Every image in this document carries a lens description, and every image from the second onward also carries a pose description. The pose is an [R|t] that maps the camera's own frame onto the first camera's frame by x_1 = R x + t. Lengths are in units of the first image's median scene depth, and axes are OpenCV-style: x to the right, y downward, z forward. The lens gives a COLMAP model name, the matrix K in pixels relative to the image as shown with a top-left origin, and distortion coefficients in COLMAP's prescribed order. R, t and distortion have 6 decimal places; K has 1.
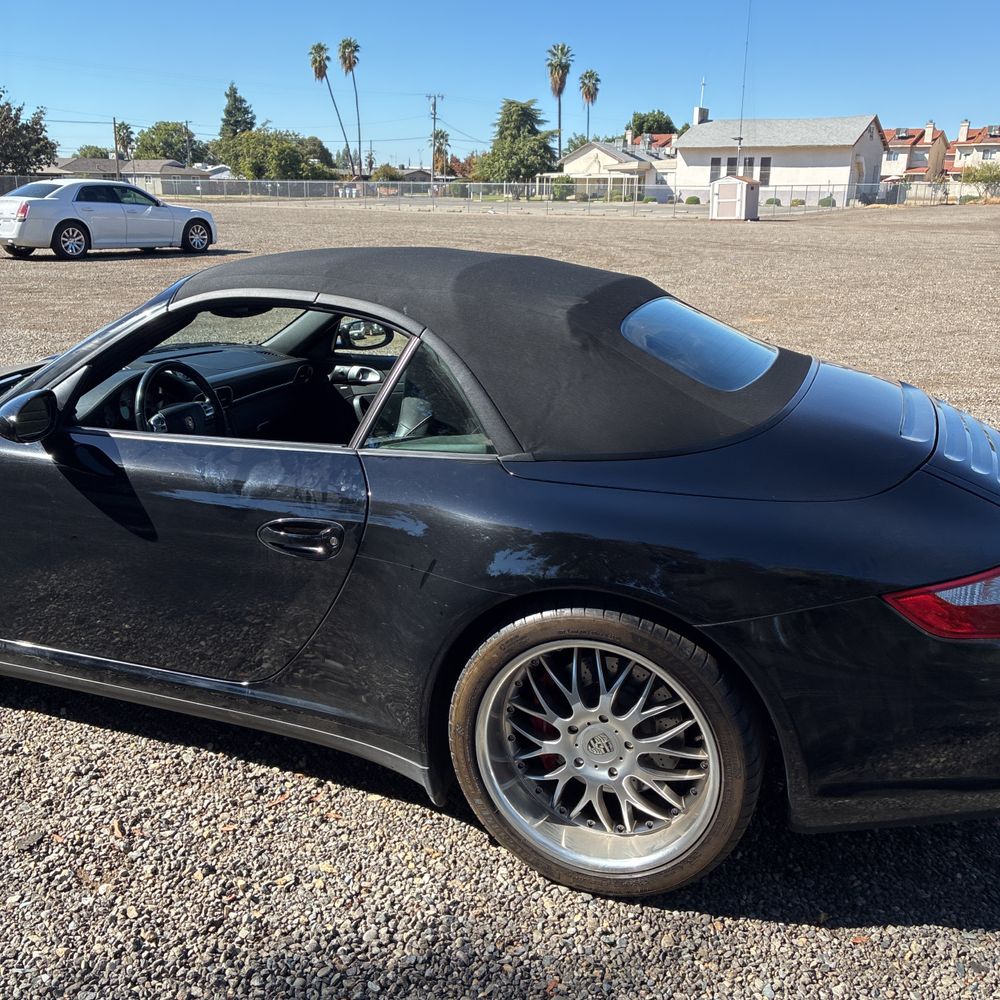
lens RADIAL K [[1019.4, 0, 491.9], [0, 1019.4, 478.5], [0, 0, 1]] dist [0.019495, 0.020550]
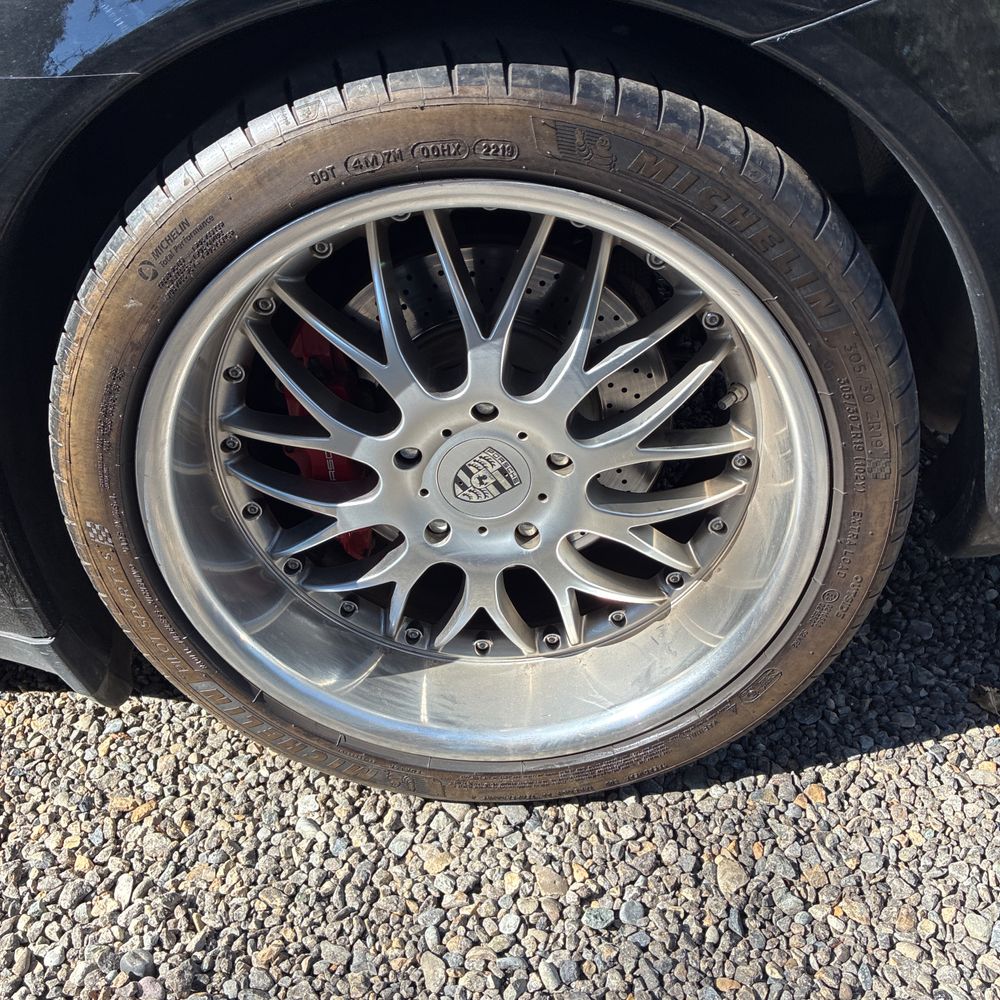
lens RADIAL K [[1019.4, 0, 491.9], [0, 1019.4, 478.5], [0, 0, 1]] dist [0.019495, 0.020550]
pose [[0.944353, -0.247428, 0.216740, 0.025425], [0.170773, 0.931954, 0.319840, 0.138786], [-0.281130, -0.265029, 0.922348, 0.644213]]
